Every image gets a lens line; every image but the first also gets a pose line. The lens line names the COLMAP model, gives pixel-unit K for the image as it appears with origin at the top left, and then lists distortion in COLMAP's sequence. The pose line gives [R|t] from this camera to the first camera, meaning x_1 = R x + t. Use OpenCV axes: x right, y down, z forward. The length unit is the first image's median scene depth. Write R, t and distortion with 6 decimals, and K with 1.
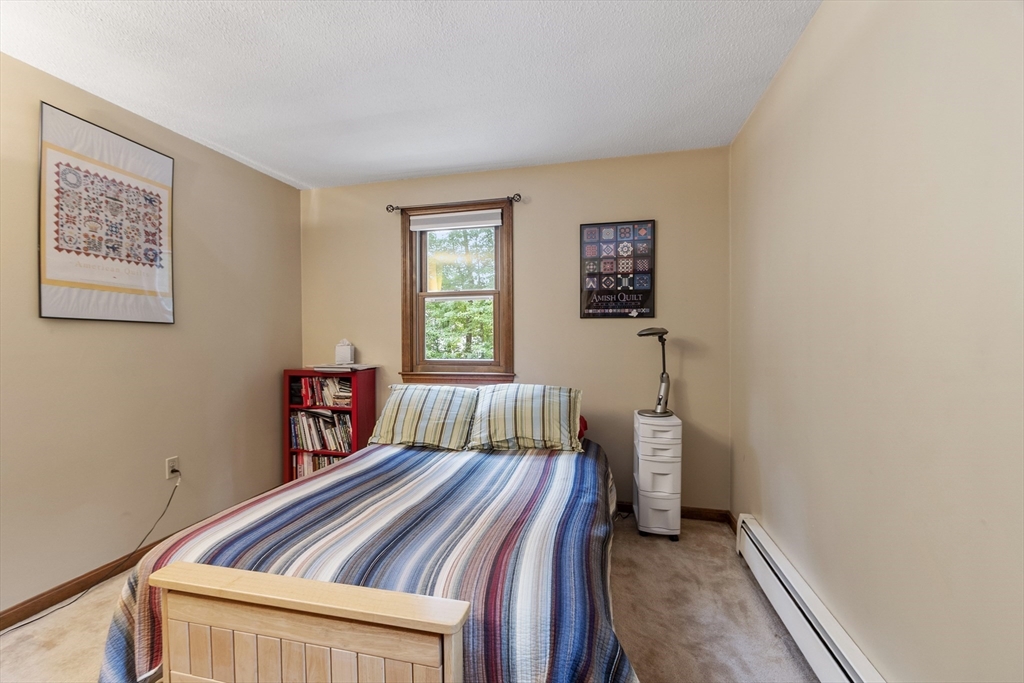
lens RADIAL K [[449.8, 0, 507.5], [0, 449.8, 346.5], [0, 0, 1]] dist [-0.002062, 0.000253]
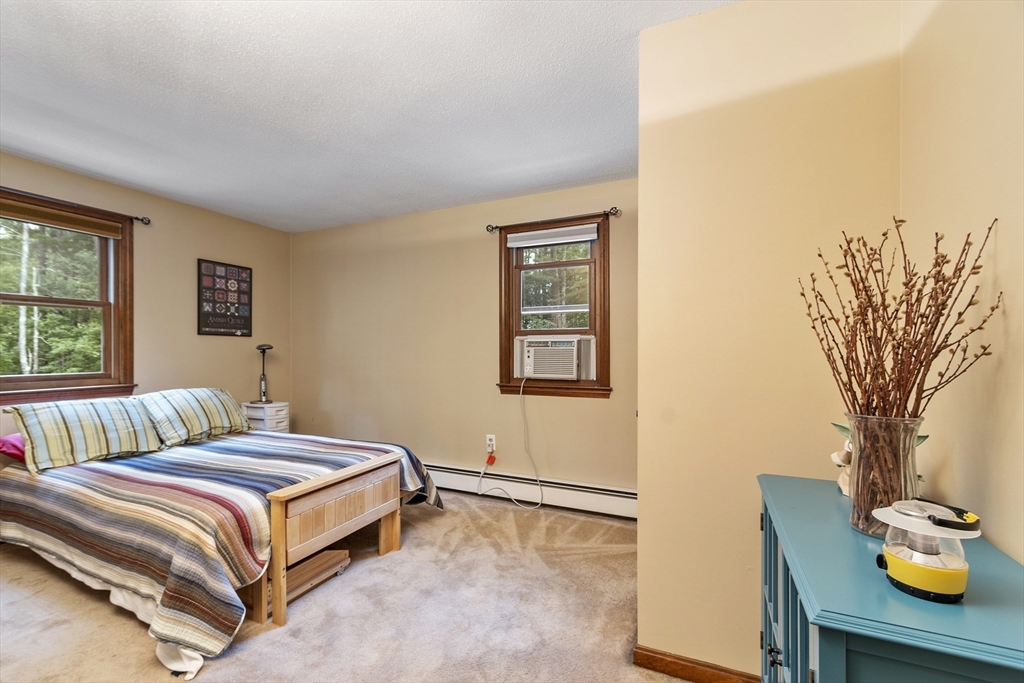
lens RADIAL K [[449.8, 0, 507.4], [0, 449.8, 348.0], [0, 0, 1]] dist [-0.002062, 0.000253]
pose [[0.170763, 0.011906, 0.985240, -0.925346], [0.011065, 0.999841, -0.014000, 0.000437], [-0.985250, 0.013293, 0.170604, -0.042011]]
